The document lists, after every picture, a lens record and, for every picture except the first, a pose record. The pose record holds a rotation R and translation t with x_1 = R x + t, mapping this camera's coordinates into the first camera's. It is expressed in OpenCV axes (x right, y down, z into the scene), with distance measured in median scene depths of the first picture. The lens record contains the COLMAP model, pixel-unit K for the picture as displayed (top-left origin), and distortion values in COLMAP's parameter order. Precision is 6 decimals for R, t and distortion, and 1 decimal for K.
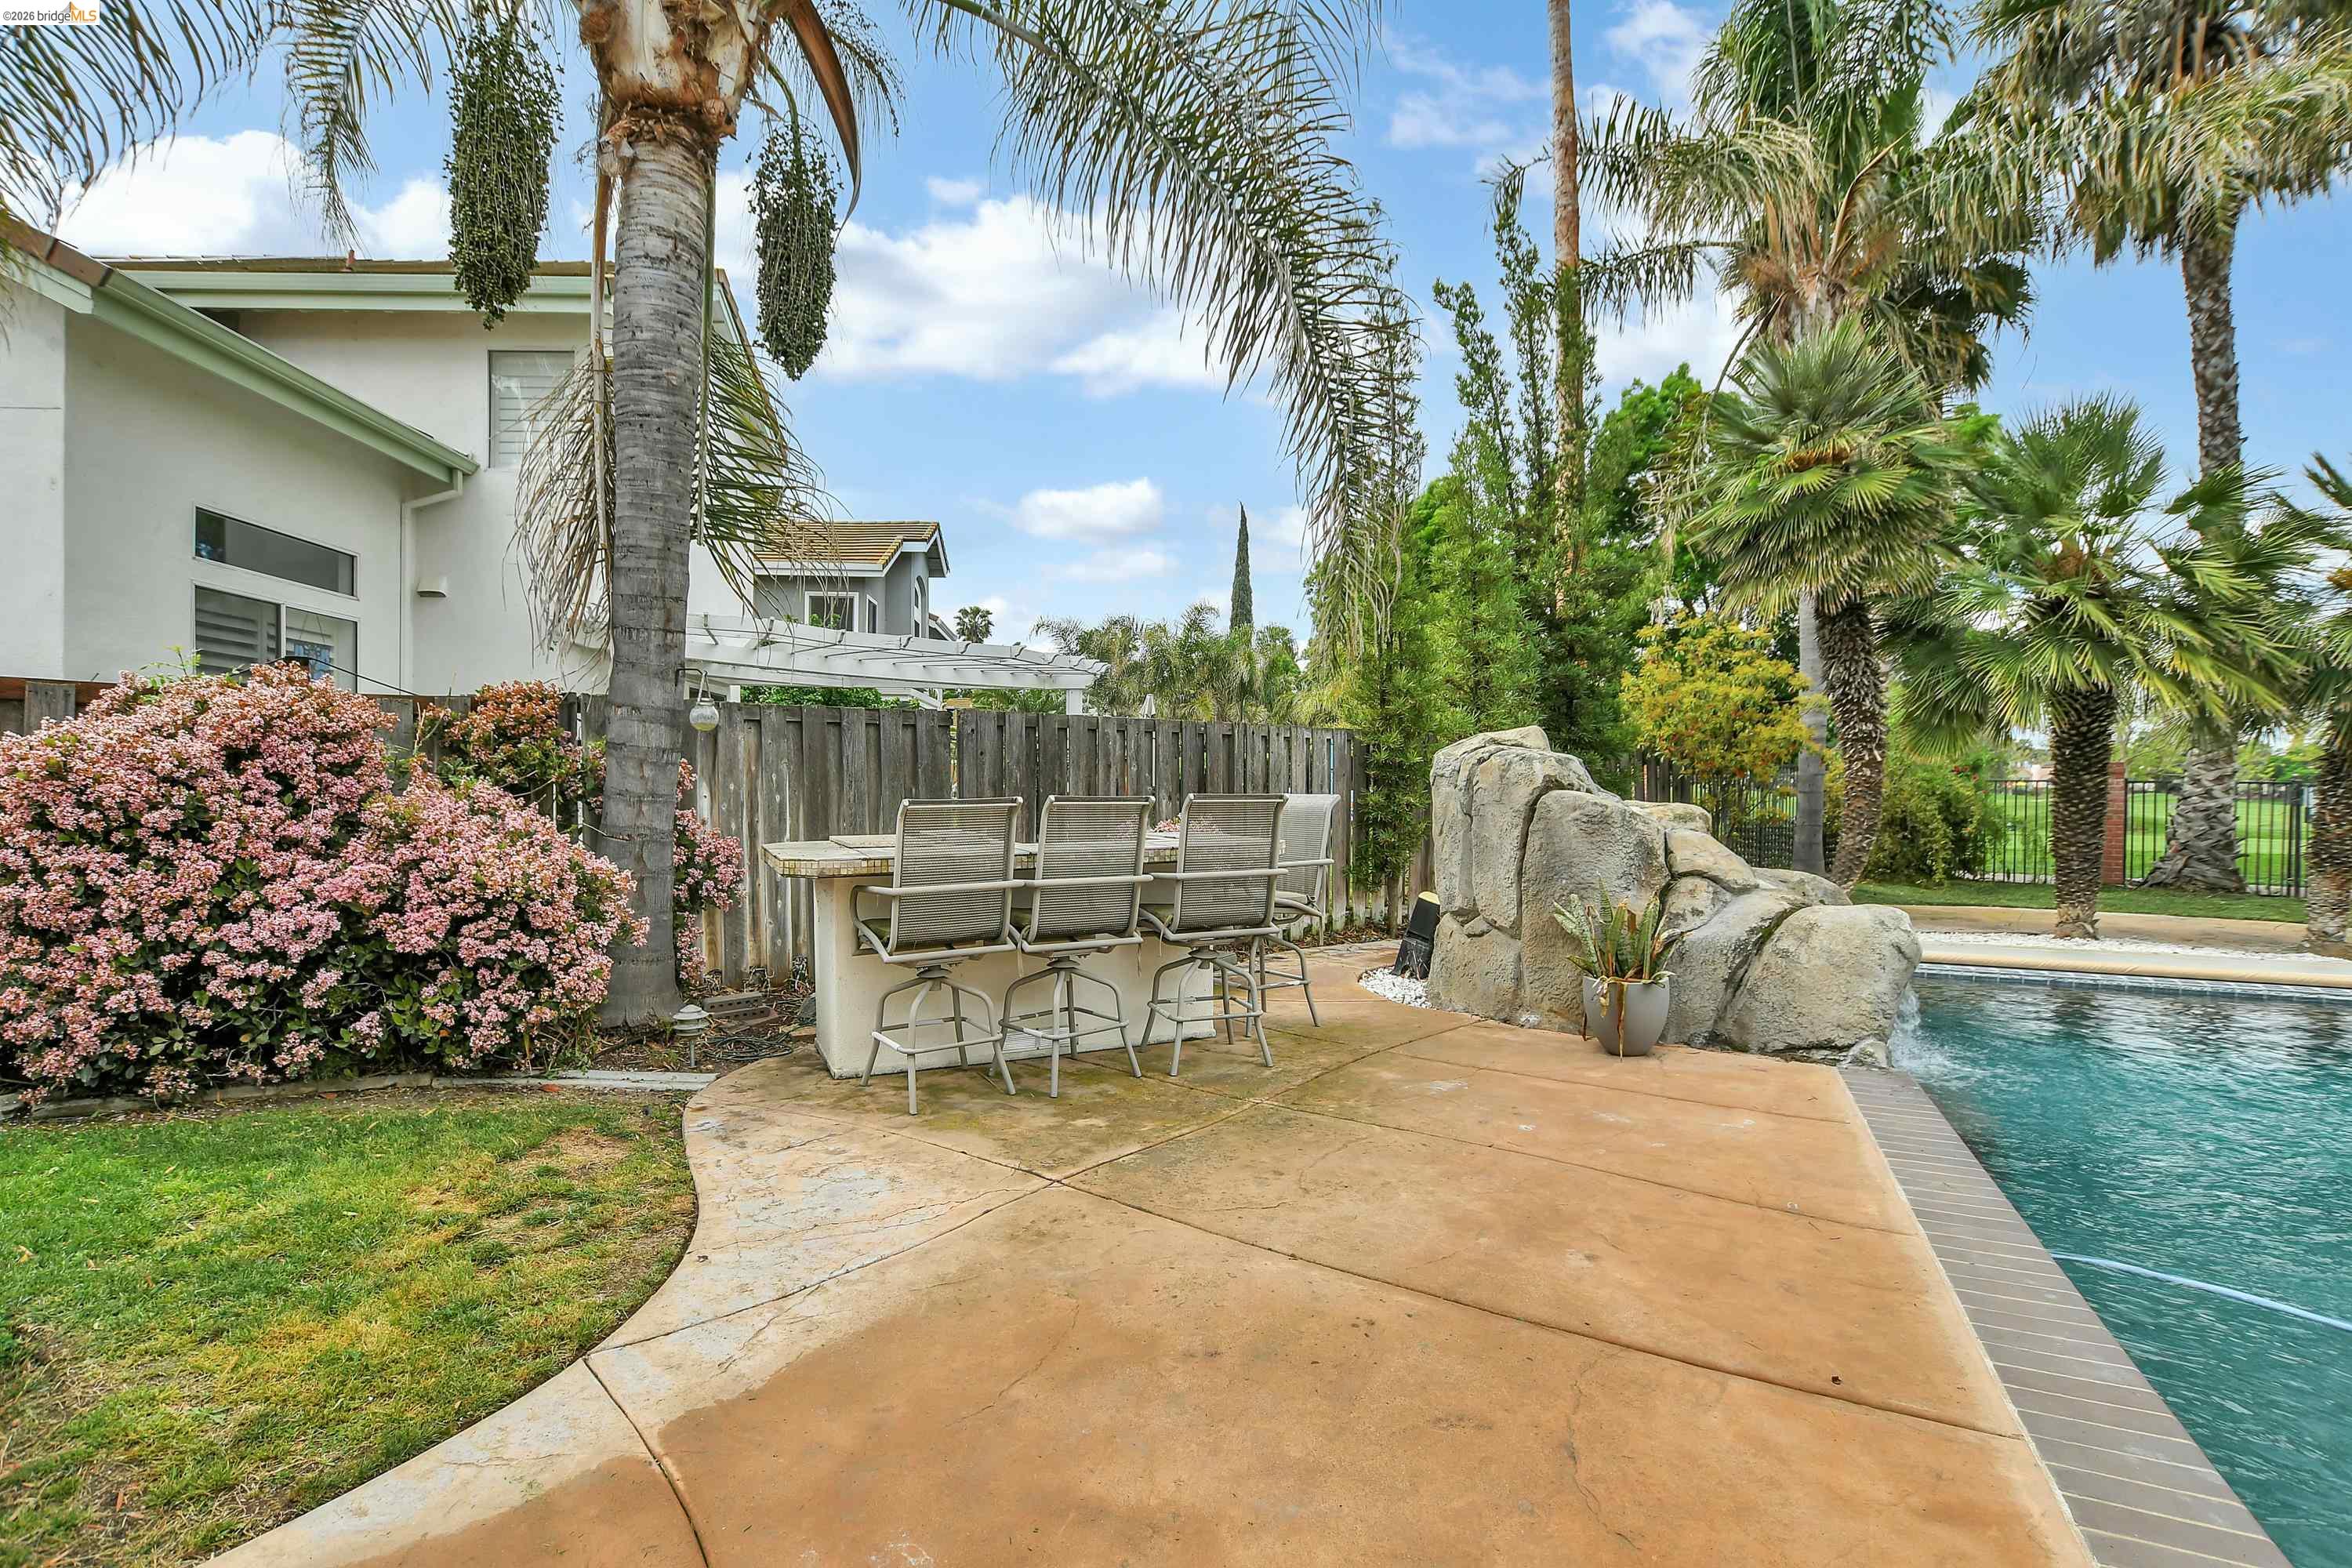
lens RADIAL K [[1086.2, 0, 1156.4], [0, 1086.2, 799.4], [0, 0, 1]] dist [-0.034077, 0.005334]
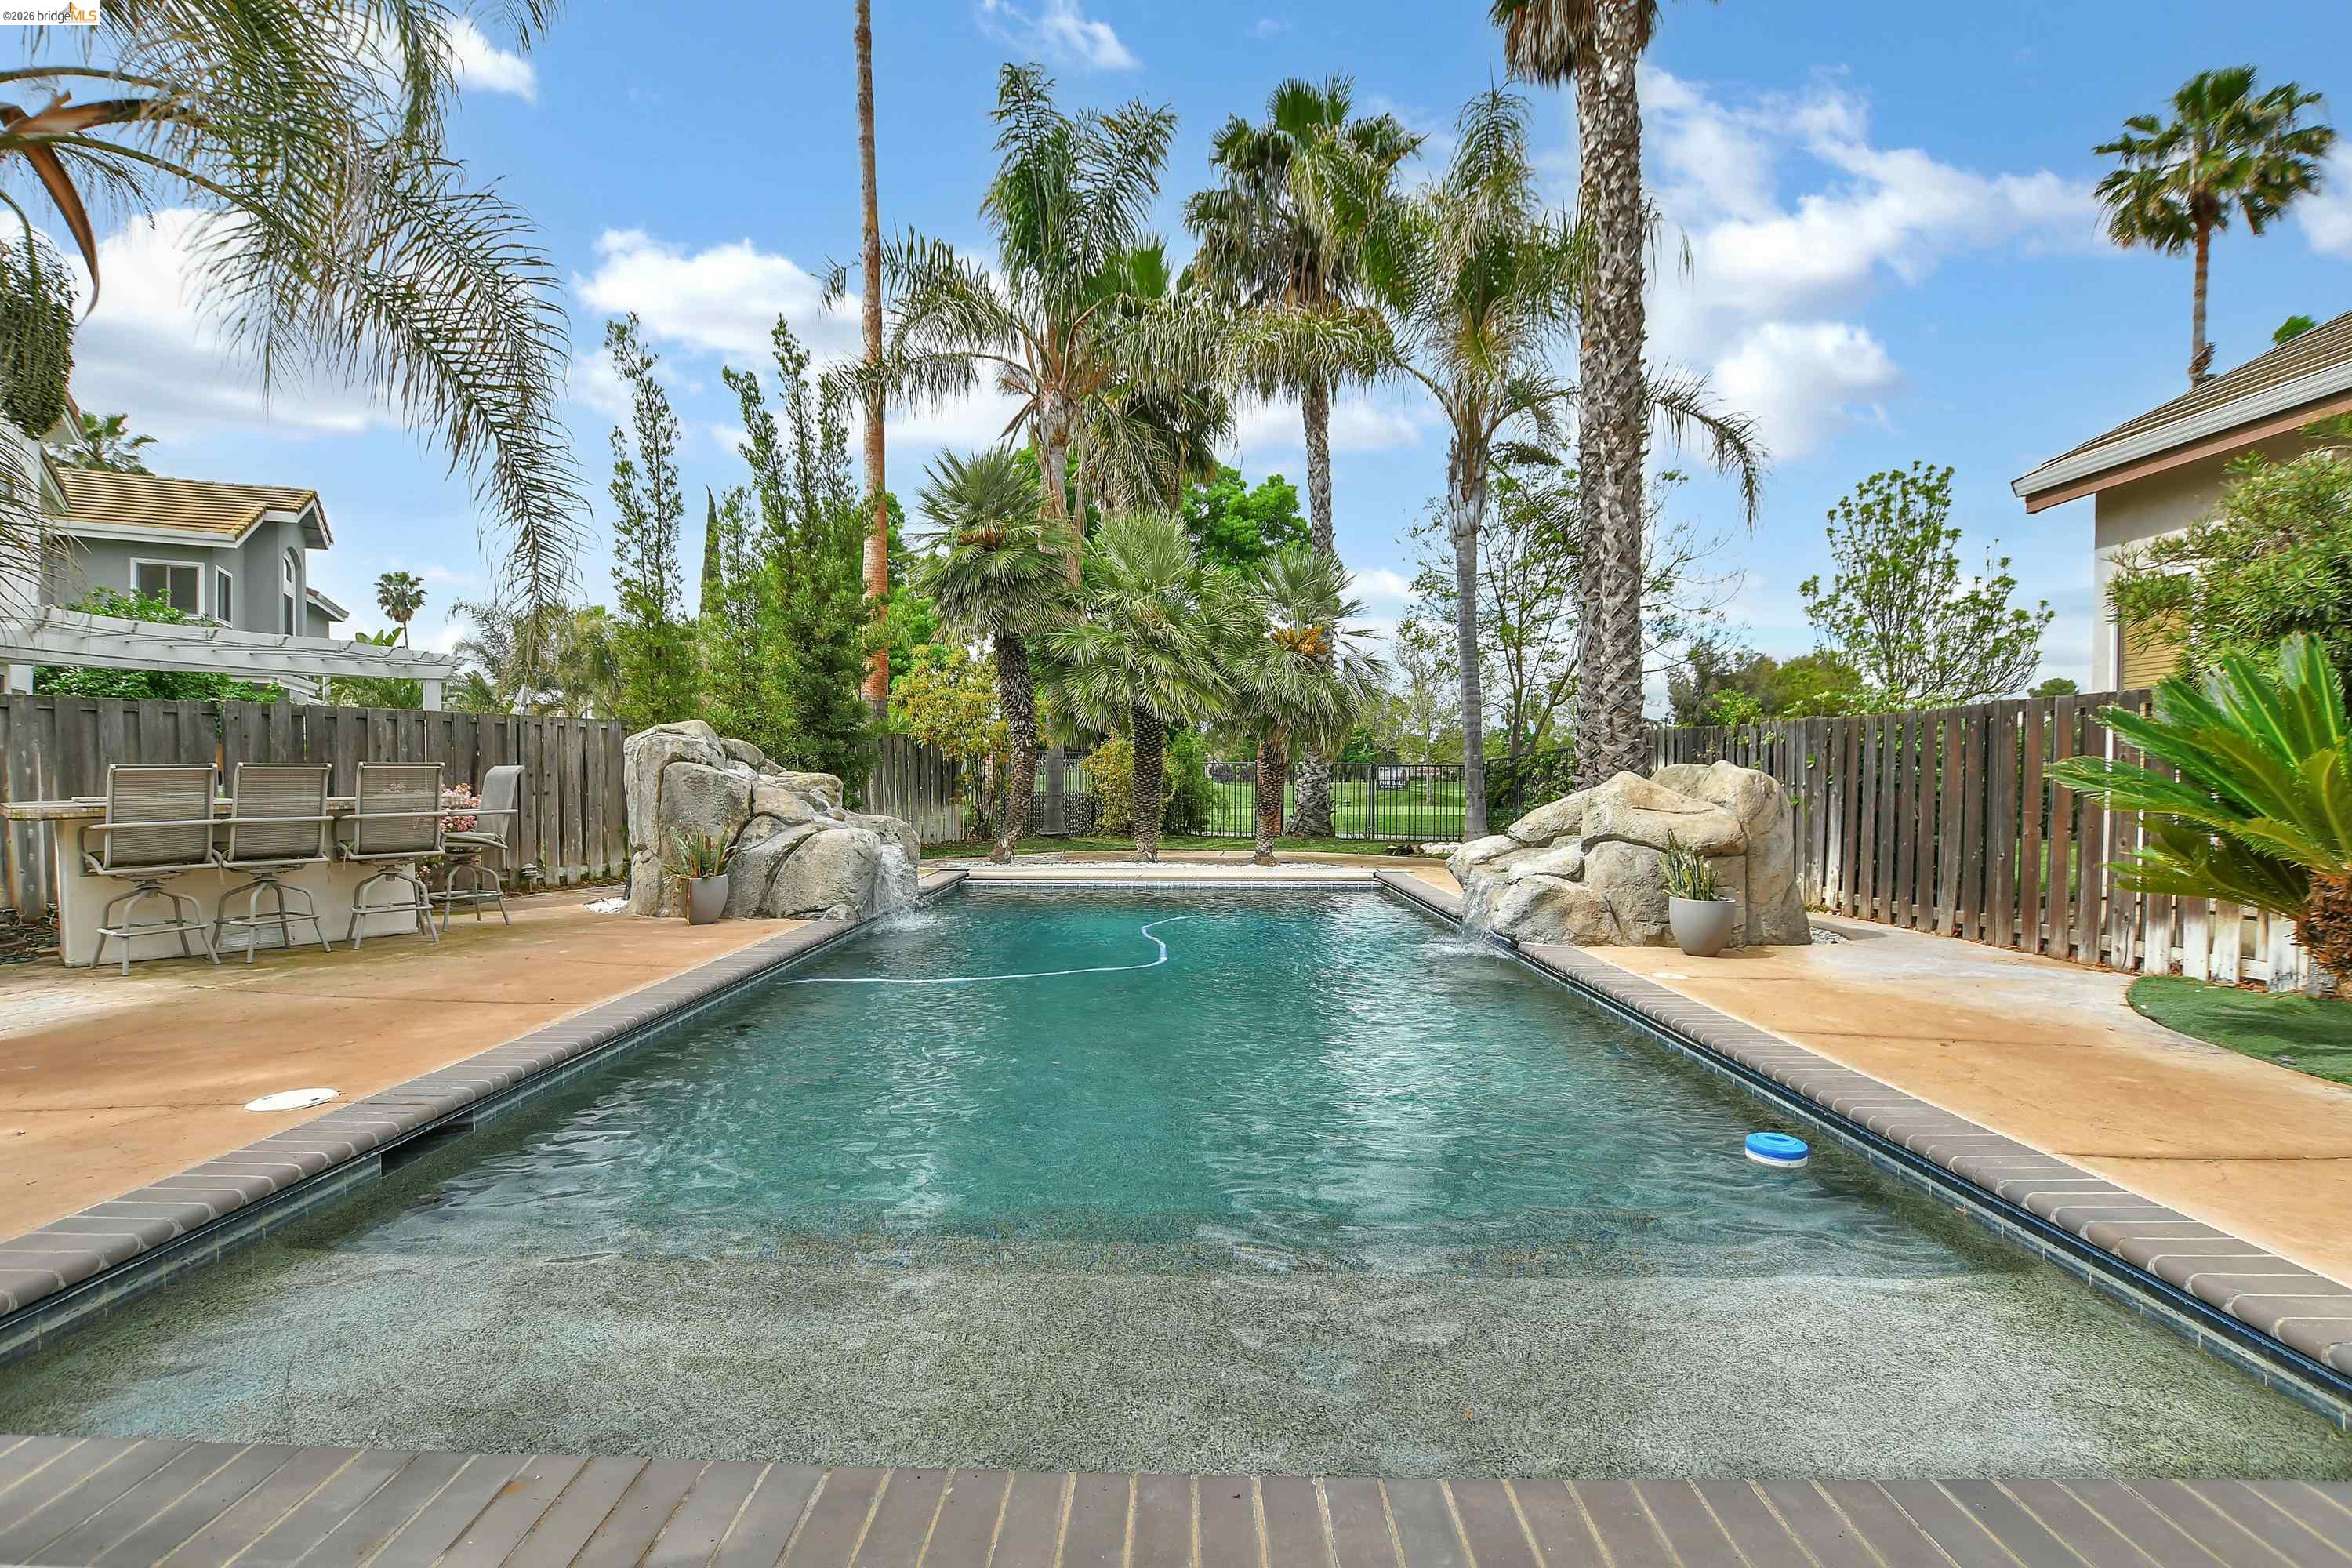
lens RADIAL K [[1086.2, 0, 1156.4], [0, 1086.2, 799.4], [0, 0, 1]] dist [-0.034077, 0.005334]
pose [[0.907149, -0.014416, 0.420562, 0.248745], [0.010824, 0.999882, 0.010925, 0.025649], [-0.420670, -0.005358, 0.907198, -0.500641]]
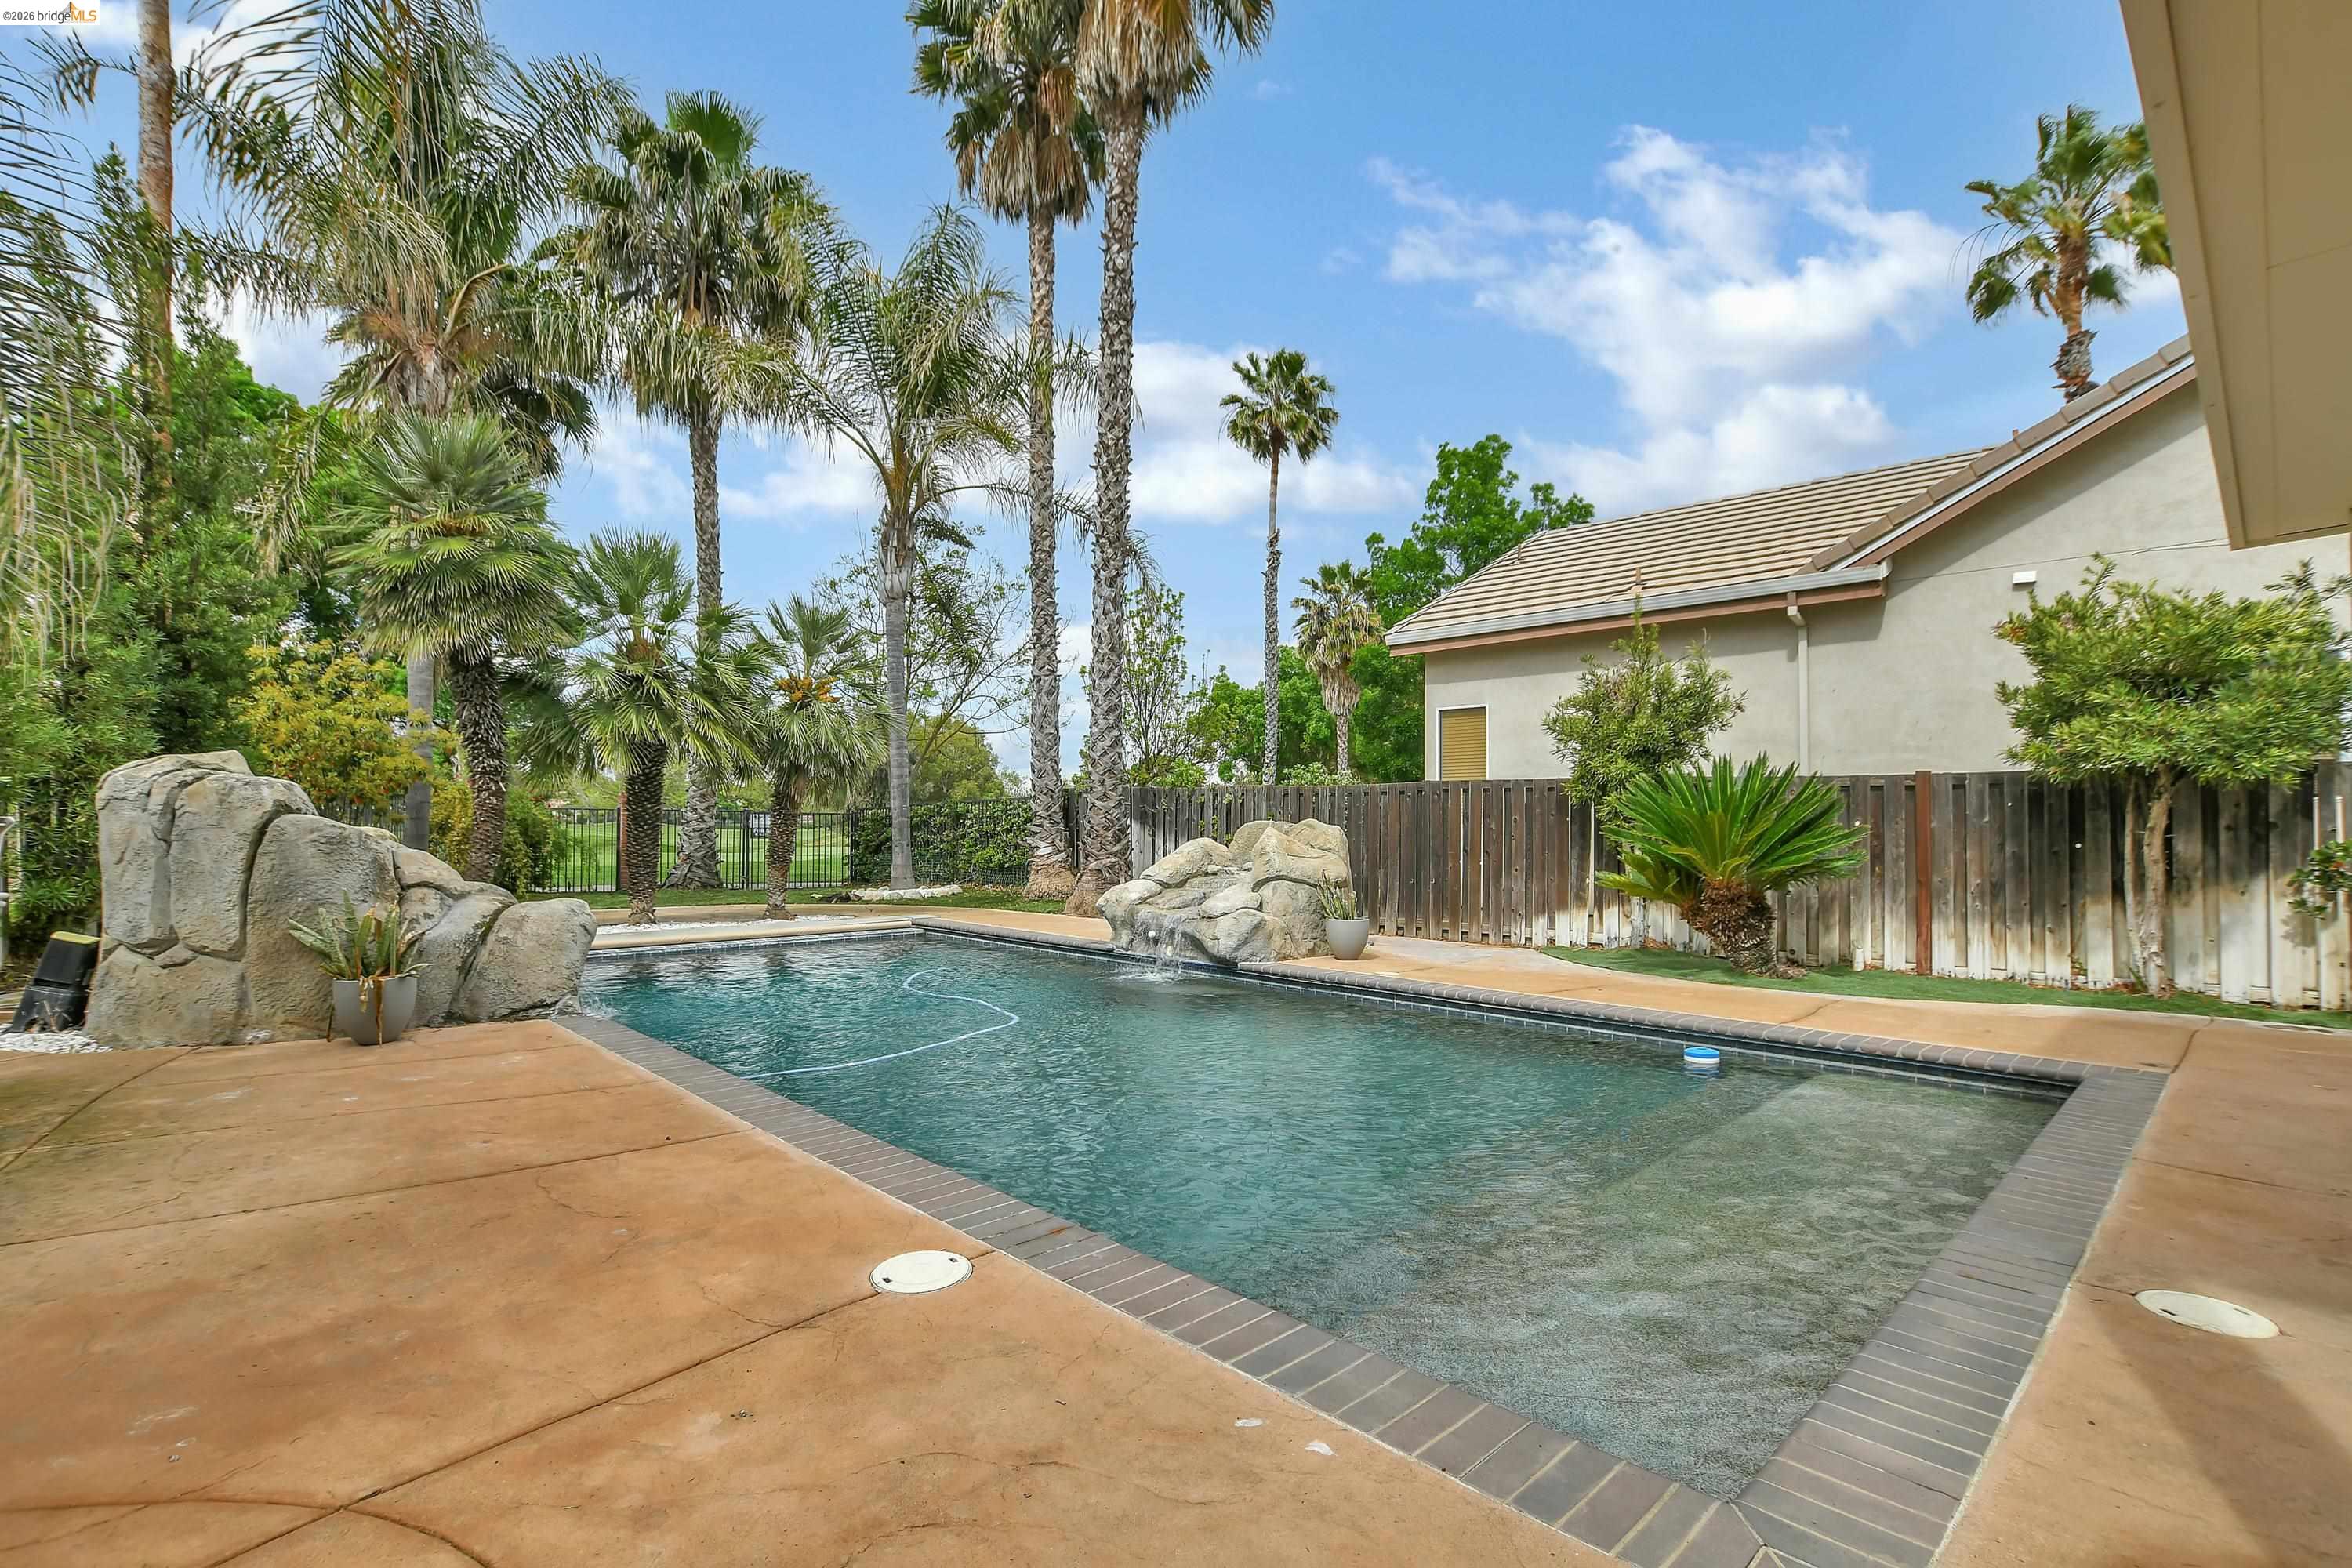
lens RADIAL K [[1086.2, 0, 1156.4], [0, 1086.2, 799.4], [0, 0, 1]] dist [-0.034077, 0.005334]
pose [[0.352670, 0.013269, 0.935654, -0.224859], [0.011784, 0.999757, -0.018619, 0.004752], [-0.935674, 0.017592, 0.352428, -0.122504]]
